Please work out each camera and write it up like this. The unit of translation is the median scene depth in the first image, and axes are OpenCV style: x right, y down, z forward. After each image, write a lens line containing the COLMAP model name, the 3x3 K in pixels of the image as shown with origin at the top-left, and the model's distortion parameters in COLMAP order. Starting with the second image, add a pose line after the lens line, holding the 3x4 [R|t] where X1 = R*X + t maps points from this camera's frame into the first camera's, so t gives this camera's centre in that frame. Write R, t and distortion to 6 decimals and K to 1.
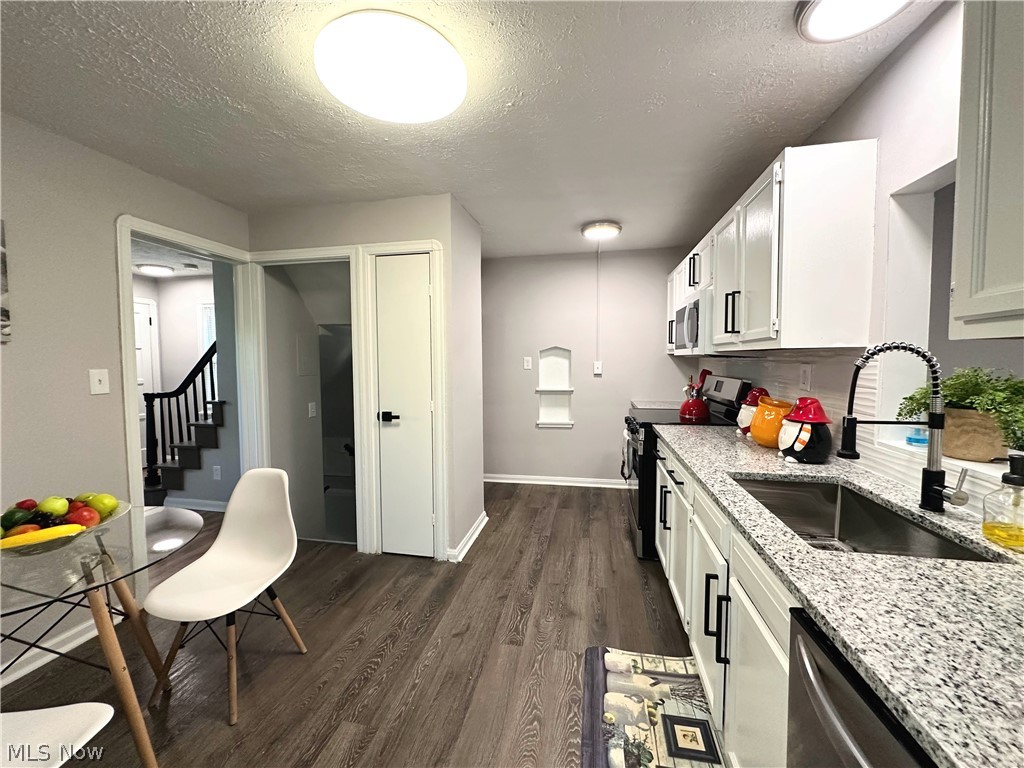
lens RADIAL K [[409.3, 0, 514.6], [0, 409.3, 383.6], [0, 0, 1]] dist [-0.001976, -0.000129]
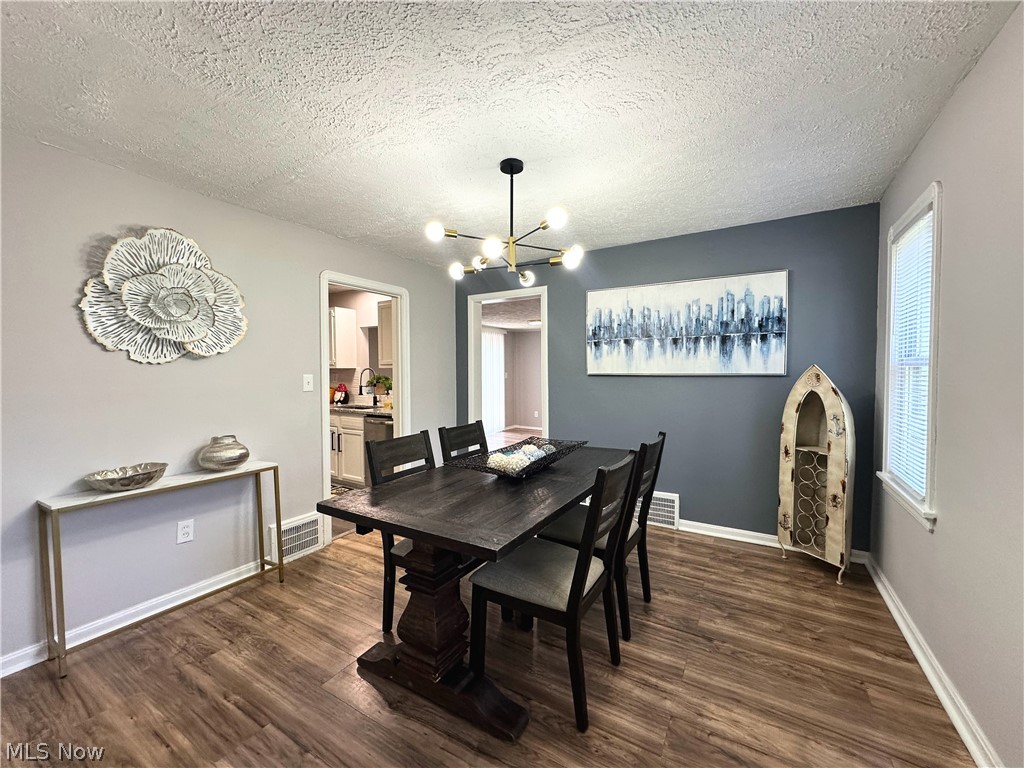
lens RADIAL K [[409.3, 0, 518.8], [0, 409.3, 383.2], [0, 0, 1]] dist [-0.001976, -0.000129]
pose [[0.335758, -0.027766, 0.941539, -2.234264], [0.060998, 0.998108, 0.007682, 0.108730], [-0.939971, 0.054853, 0.336817, -1.674335]]
